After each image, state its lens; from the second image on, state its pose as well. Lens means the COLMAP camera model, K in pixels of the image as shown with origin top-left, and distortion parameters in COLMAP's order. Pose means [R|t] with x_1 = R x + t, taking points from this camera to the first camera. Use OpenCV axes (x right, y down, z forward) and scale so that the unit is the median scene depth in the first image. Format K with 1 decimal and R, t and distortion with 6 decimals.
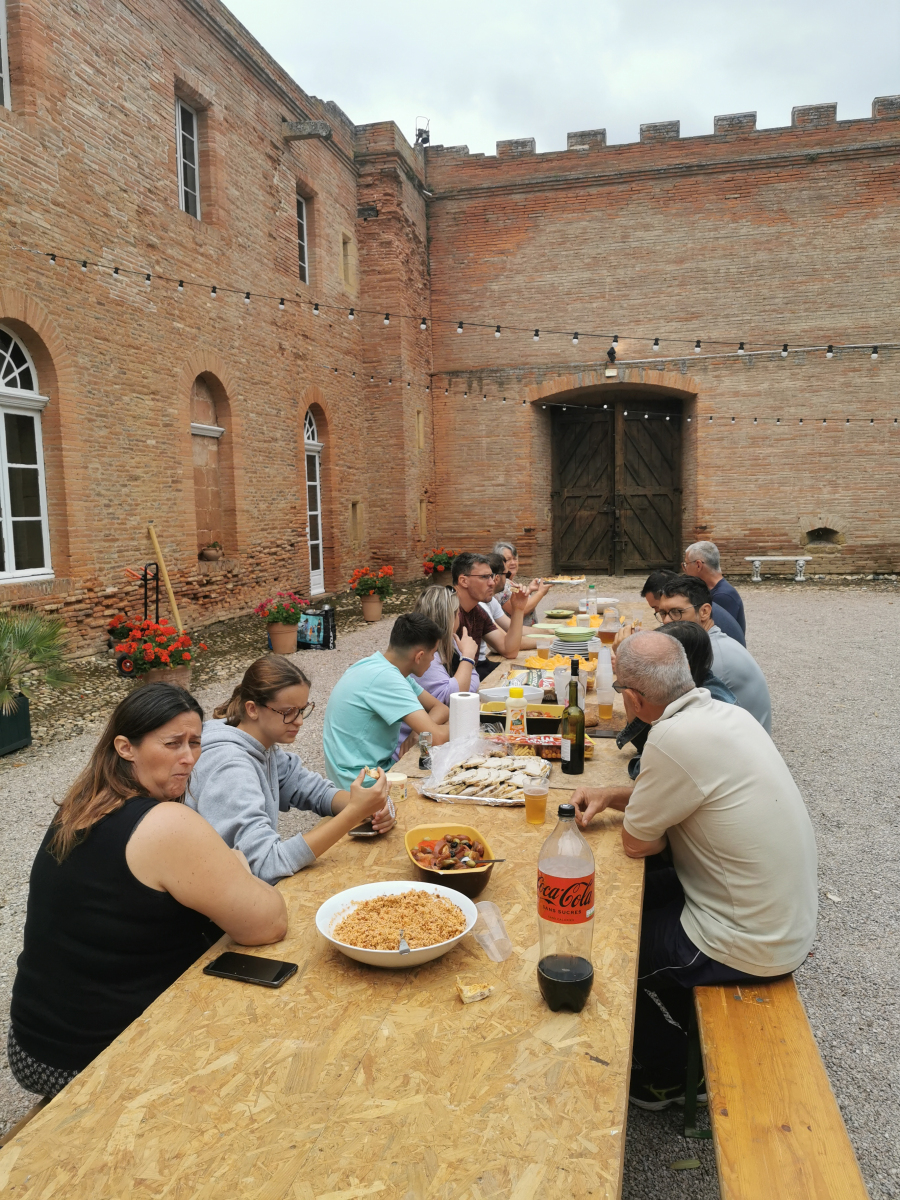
lens RADIAL K [[922.8, 0, 450.3], [0, 922.8, 601.5], [0, 0, 1]] dist [0.013409, -0.027408]
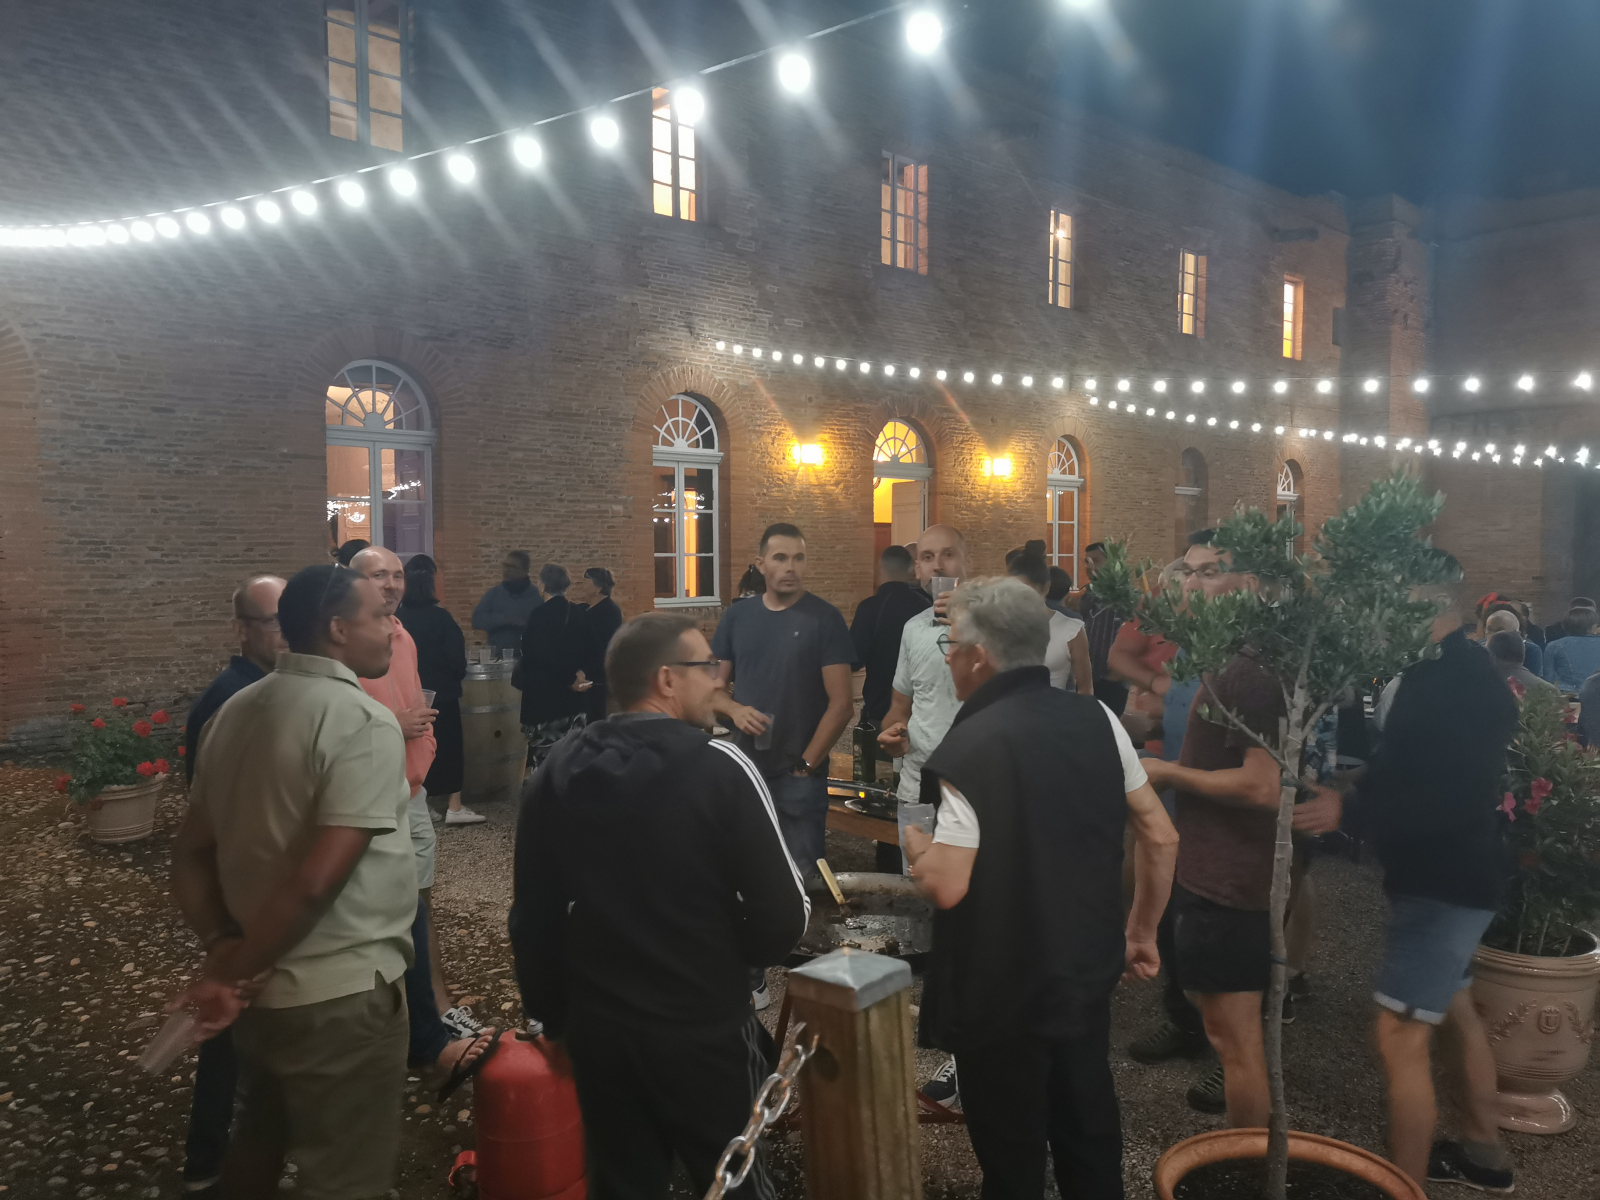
lens RADIAL K [[1230.4, 0, 799.1], [0, 1230.4, 602.8], [0, 0, 1]] dist [0.013409, -0.027408]
pose [[0.838543, 0.031349, -0.543932, 0.167764], [-0.065367, 0.996921, -0.043315, 0.061571], [0.540899, 0.071877, 0.838010, -0.547983]]
